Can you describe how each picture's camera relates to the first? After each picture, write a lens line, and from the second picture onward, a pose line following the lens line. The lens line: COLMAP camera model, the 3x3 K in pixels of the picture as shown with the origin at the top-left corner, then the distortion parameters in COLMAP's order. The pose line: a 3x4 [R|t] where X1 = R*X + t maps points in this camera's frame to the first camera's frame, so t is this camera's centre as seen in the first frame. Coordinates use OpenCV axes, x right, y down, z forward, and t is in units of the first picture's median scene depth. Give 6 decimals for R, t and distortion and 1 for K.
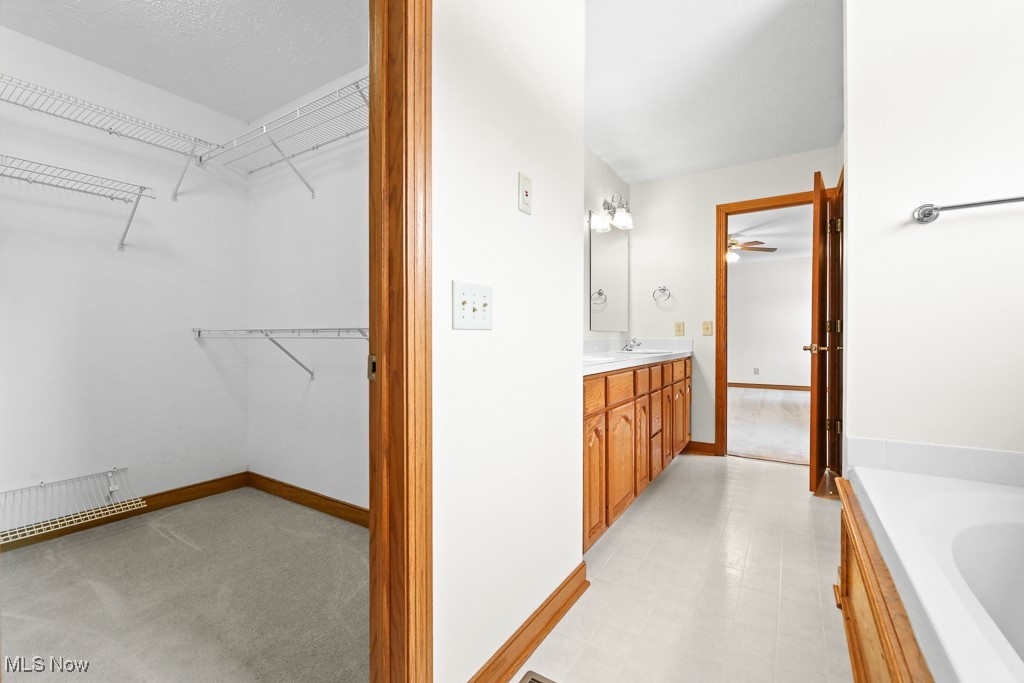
lens RADIAL K [[422.1, 0, 515.7], [0, 422.1, 345.4], [0, 0, 1]] dist [-0.002156, -0.000266]
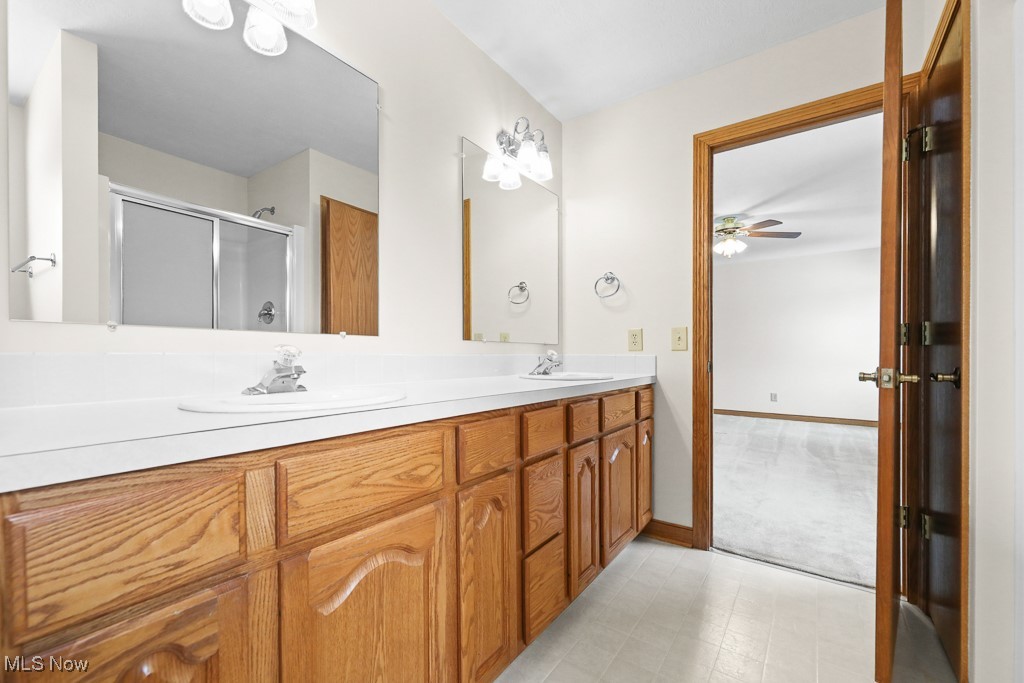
lens RADIAL K [[400.4, 0, 507.1], [0, 400.4, 358.5], [0, 0, 1]] dist [0.009905, 0.000323]
pose [[0.996865, 0.002407, -0.079083, 0.250312], [-0.003213, 0.999944, -0.010062, -0.004945], [0.079054, 0.010284, 0.996817, 0.396730]]
